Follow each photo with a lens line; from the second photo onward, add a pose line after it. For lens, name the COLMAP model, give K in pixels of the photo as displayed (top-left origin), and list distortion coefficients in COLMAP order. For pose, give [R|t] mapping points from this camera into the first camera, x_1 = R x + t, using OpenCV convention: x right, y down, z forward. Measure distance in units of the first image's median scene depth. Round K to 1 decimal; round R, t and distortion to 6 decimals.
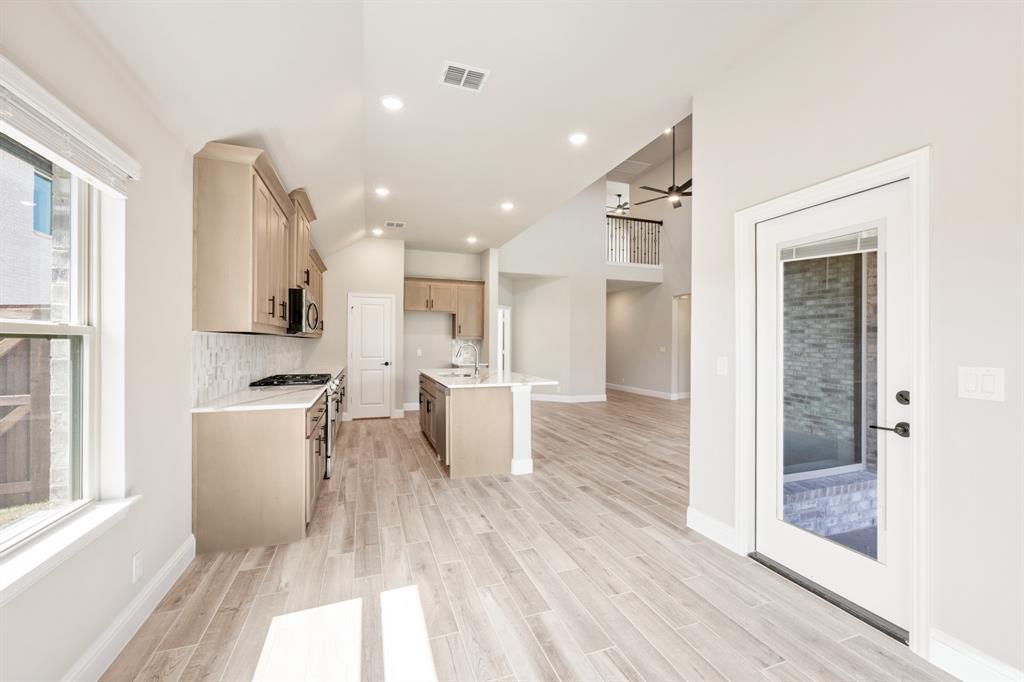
lens RADIAL K [[417.7, 0, 517.6], [0, 417.7, 338.2], [0, 0, 1]] dist [-0.002076, -0.000221]
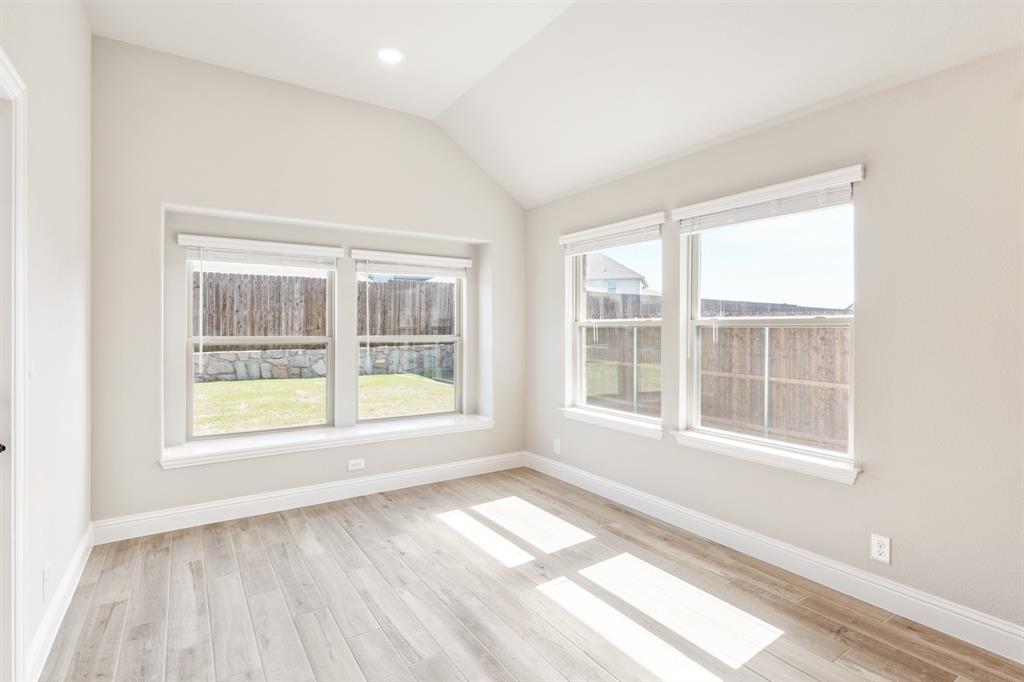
lens RADIAL K [[505.7, 0, 525.3], [0, 505.7, 330.0], [0, 0, 1]] dist [-0.000188, 0.000180]
pose [[-0.969946, -0.004658, -0.243274, 0.217033], [-0.002576, 0.999957, -0.008872, 0.019803], [0.243305, -0.007979, -0.969917, 1.797452]]
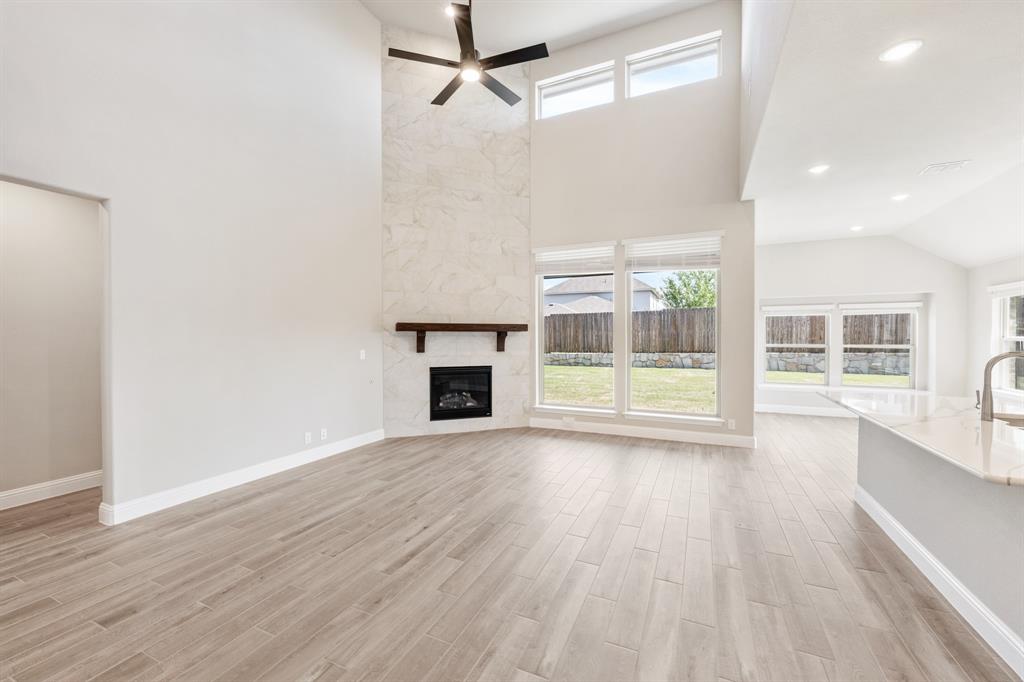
lens RADIAL K [[409.7, 0, 508.8], [0, 409.7, 343.5], [0, 0, 1]] dist [-0.000824, -0.000009]
pose [[-0.701121, -0.012688, 0.712929, -0.118908], [-0.007518, 0.999918, 0.010402, 0.002251], [-0.713002, 0.001933, -0.701159, 4.134095]]
